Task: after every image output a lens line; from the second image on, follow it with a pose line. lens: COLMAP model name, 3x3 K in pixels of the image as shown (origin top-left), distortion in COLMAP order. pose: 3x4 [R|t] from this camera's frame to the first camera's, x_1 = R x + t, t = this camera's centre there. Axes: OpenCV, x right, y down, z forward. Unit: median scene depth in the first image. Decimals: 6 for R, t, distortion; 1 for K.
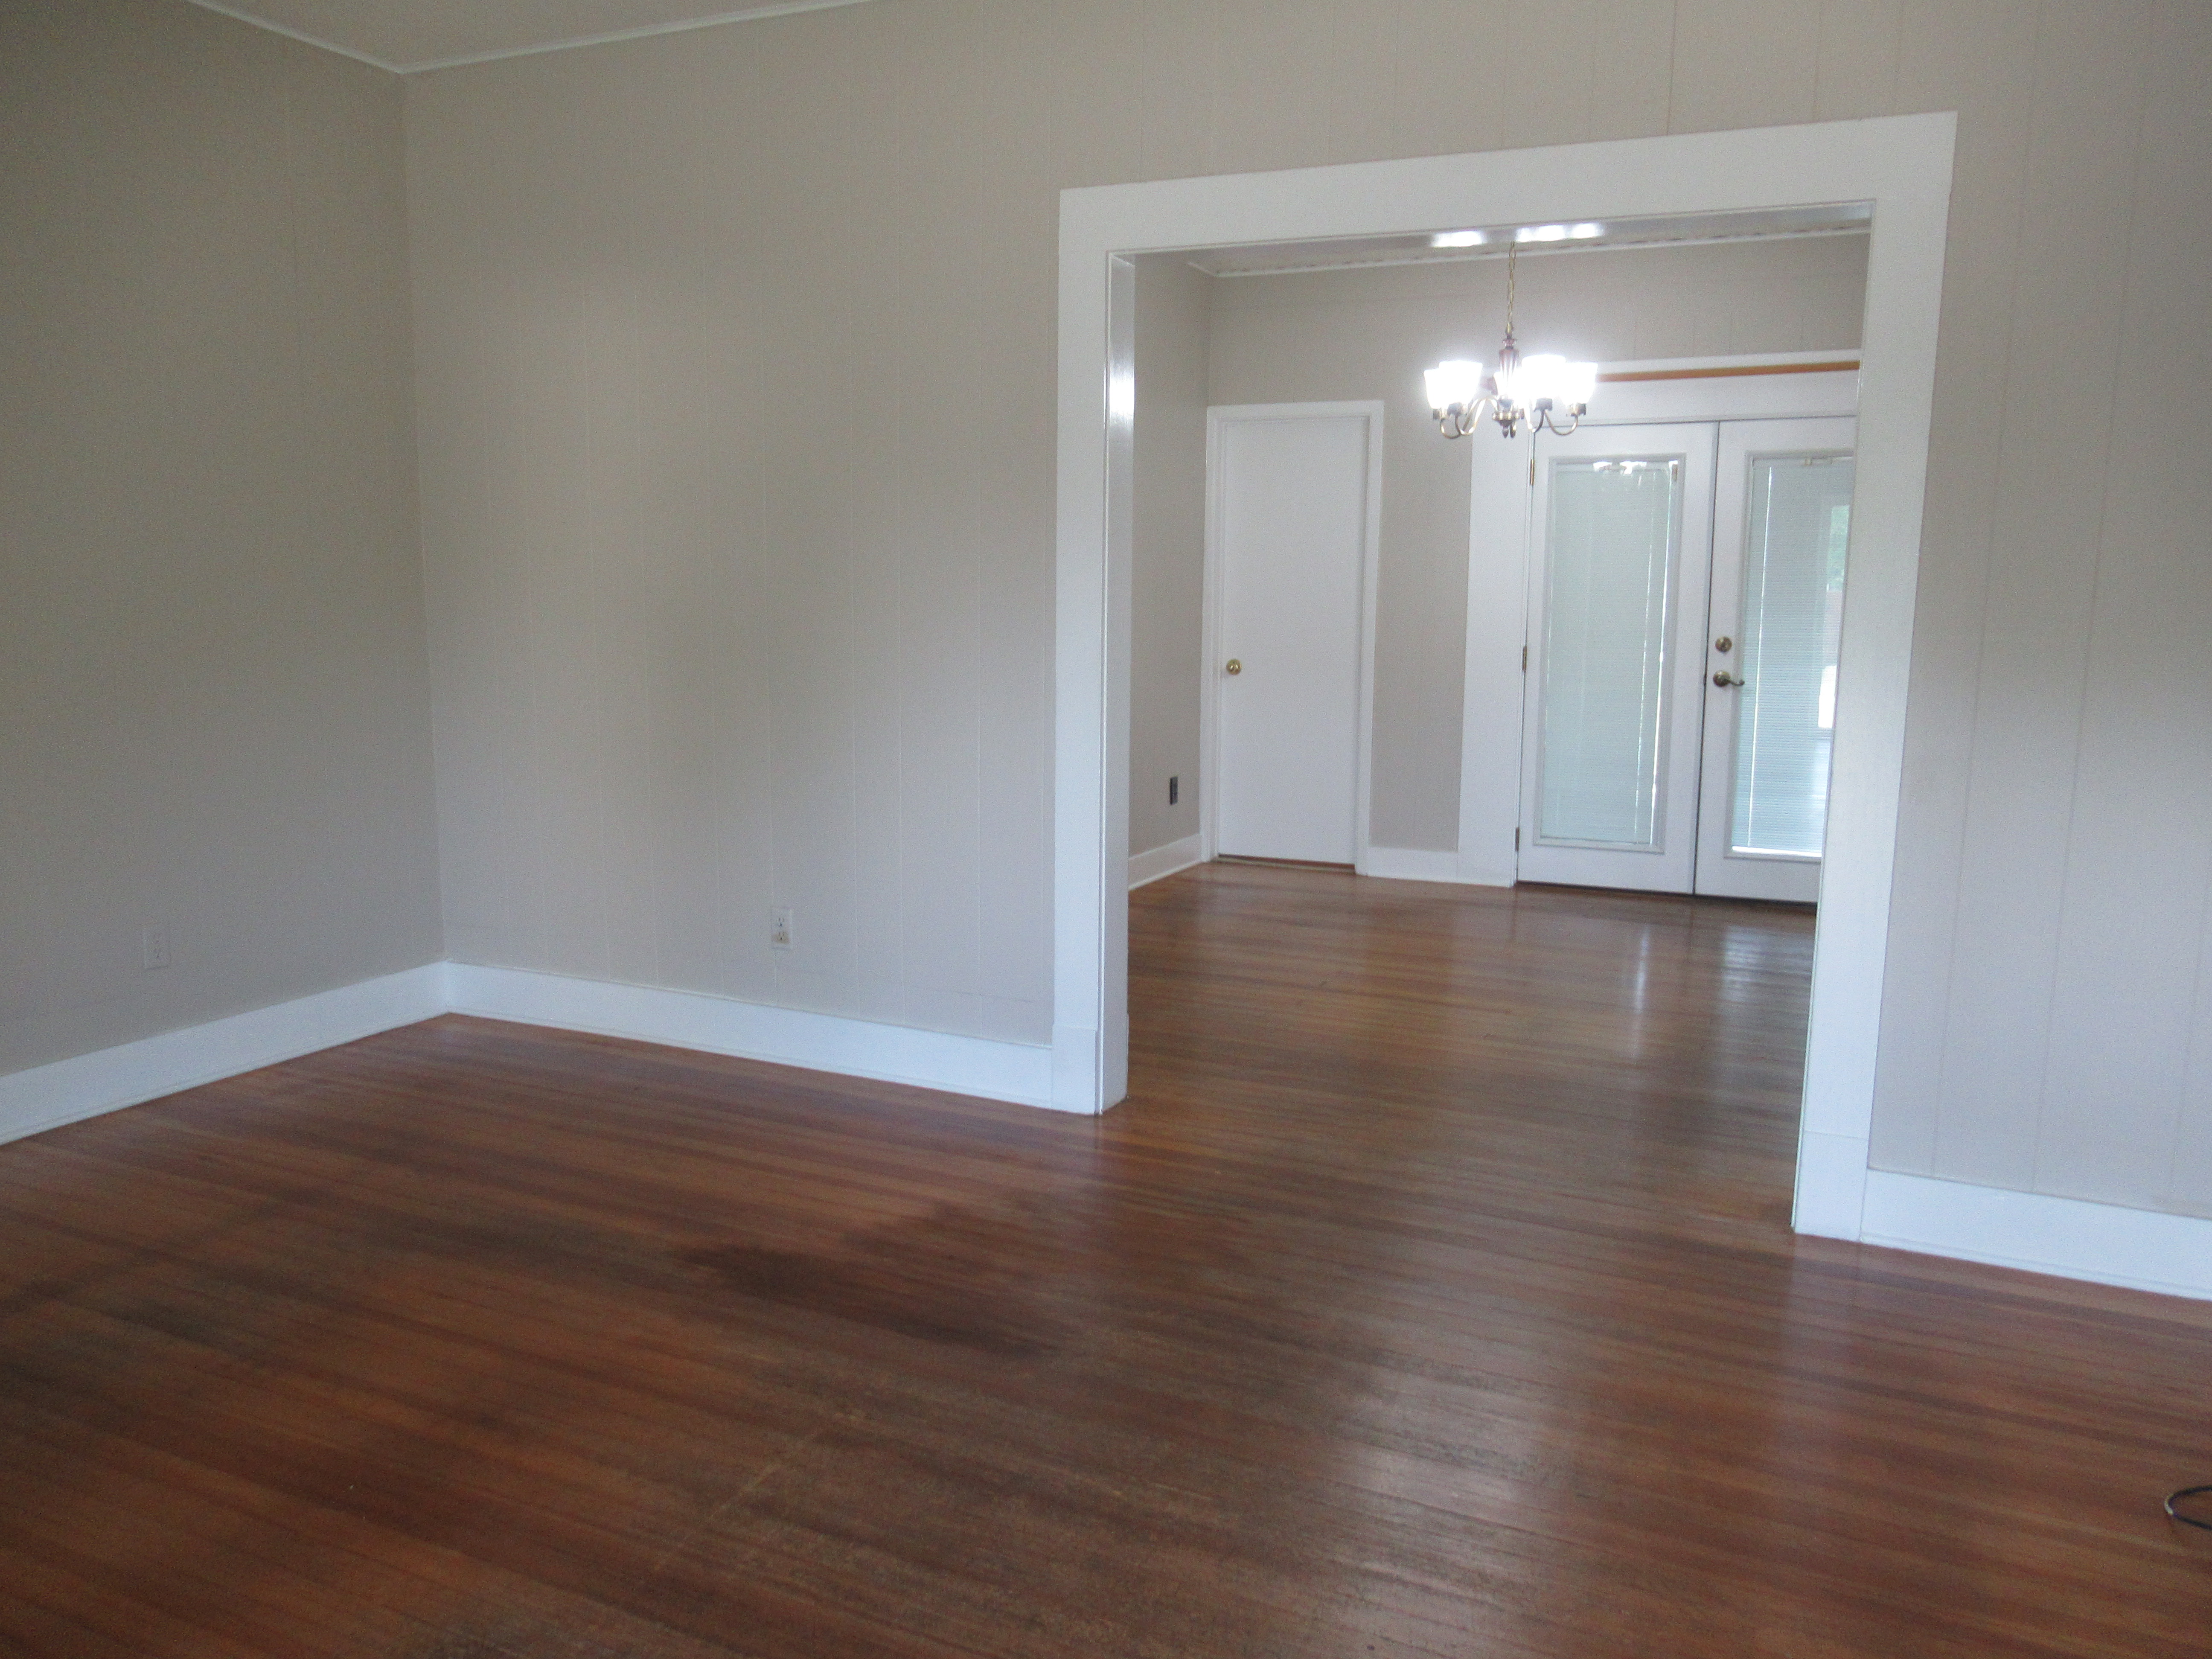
lens RADIAL K [[1650.9, 0, 1104.3], [0, 1650.9, 831.2], [0, 0, 1]] dist [-0.008348, -0.005940]
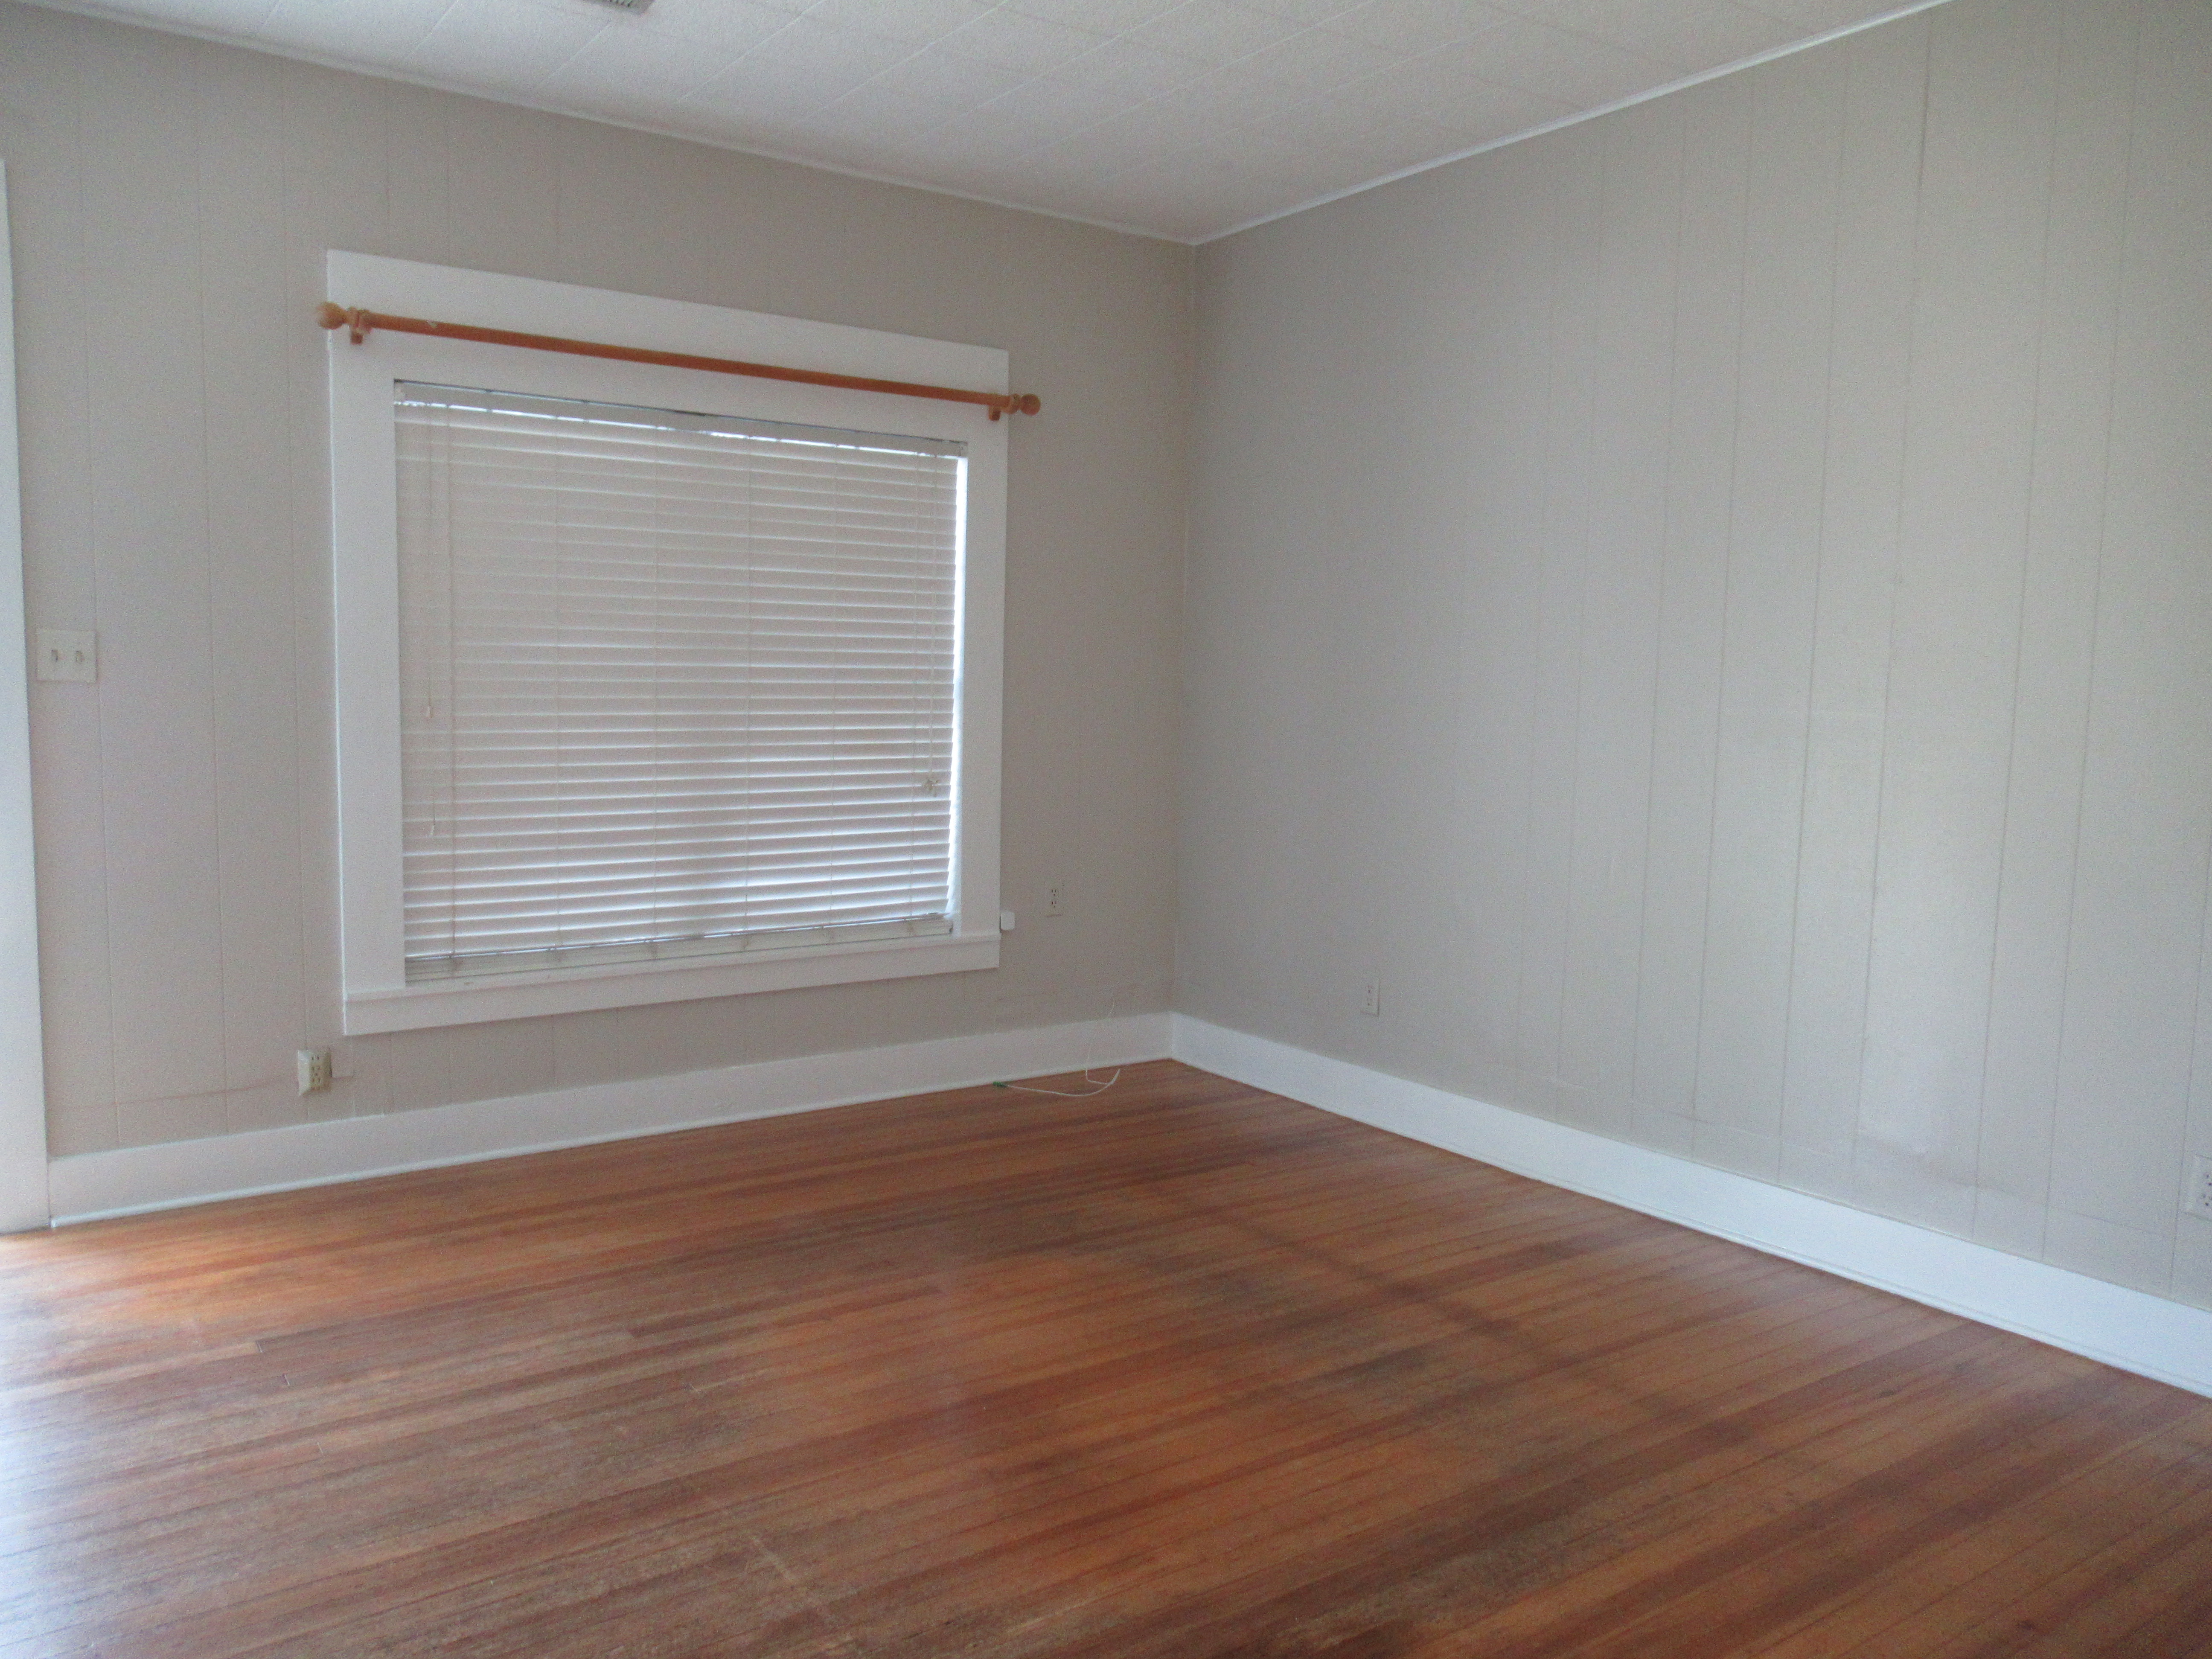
lens RADIAL K [[1650.9, 0, 1106.7], [0, 1650.9, 826.7], [0, 0, 1]] dist [-0.008348, -0.005940]
pose [[-0.509439, 0.055204, -0.858734, 0.433644], [-0.150106, 0.976939, 0.151852, -0.183137], [0.847313, 0.206260, -0.489404, 1.324339]]
